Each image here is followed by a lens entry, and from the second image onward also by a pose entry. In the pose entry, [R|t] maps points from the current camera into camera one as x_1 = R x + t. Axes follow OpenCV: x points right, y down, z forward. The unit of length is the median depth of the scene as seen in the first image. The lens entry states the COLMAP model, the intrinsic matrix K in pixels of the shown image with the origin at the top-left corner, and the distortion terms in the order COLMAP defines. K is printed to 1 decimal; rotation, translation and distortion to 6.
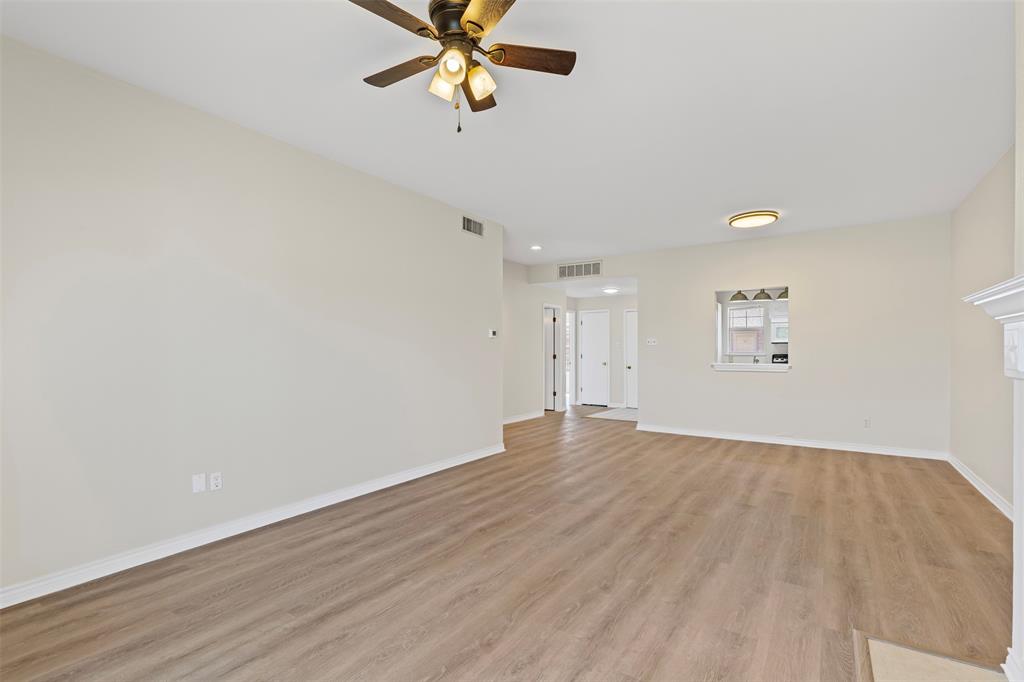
lens RADIAL K [[465.1, 0, 517.9], [0, 465.1, 351.7], [0, 0, 1]] dist [-0.002699, -0.000452]
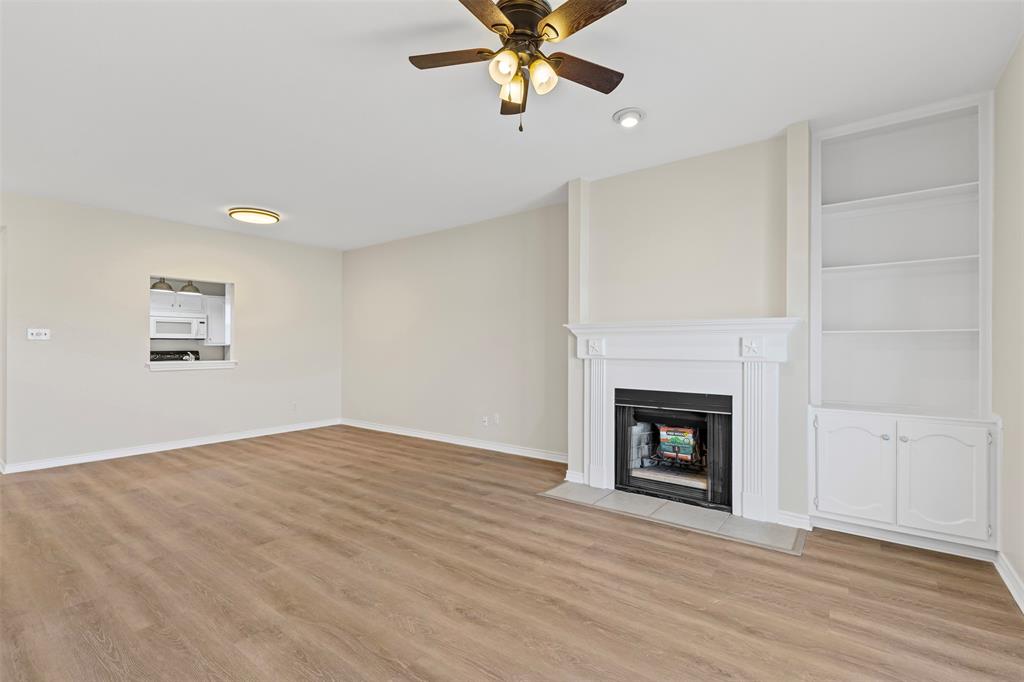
lens RADIAL K [[465.1, 0, 517.9], [0, 465.1, 351.7], [0, 0, 1]] dist [-0.002699, -0.000452]
pose [[0.050264, -0.011920, 0.998665, -0.639470], [0.006485, 0.999912, 0.011608, 0.000946], [-0.998715, 0.005893, 0.050337, 0.544132]]
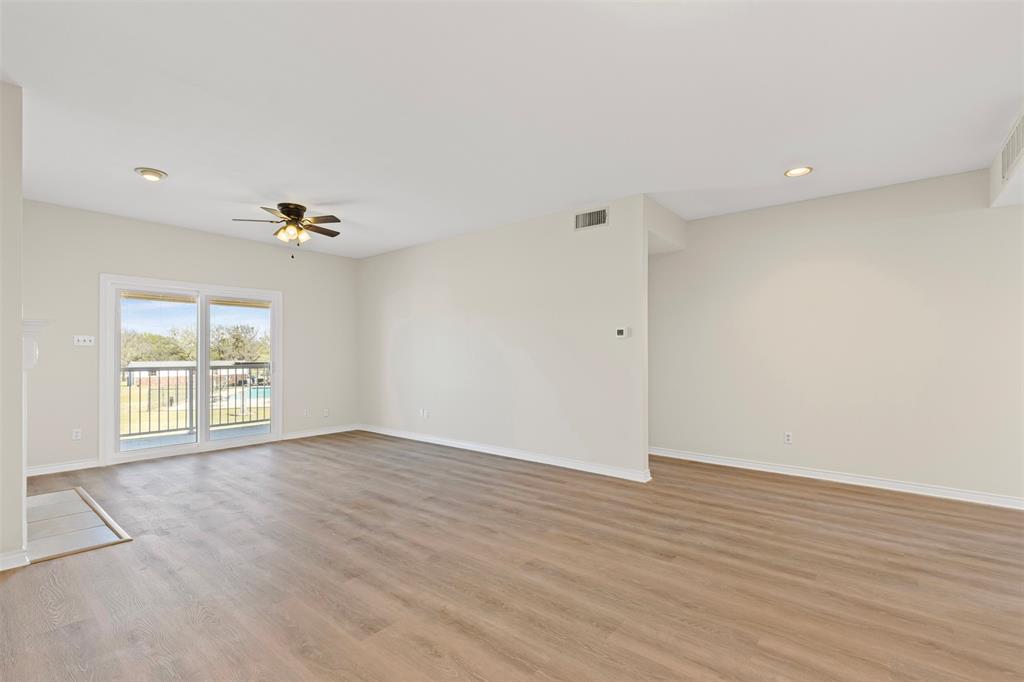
lens RADIAL K [[463.3, 0, 513.9], [0, 463.3, 346.0], [0, 0, 1]] dist [0.013416, -0.000644]
pose [[-0.088637, -0.014137, -0.995964, 1.167025], [-0.007659, 0.999879, -0.013511, -0.003364], [0.996035, 0.006430, -0.088734, 1.301270]]
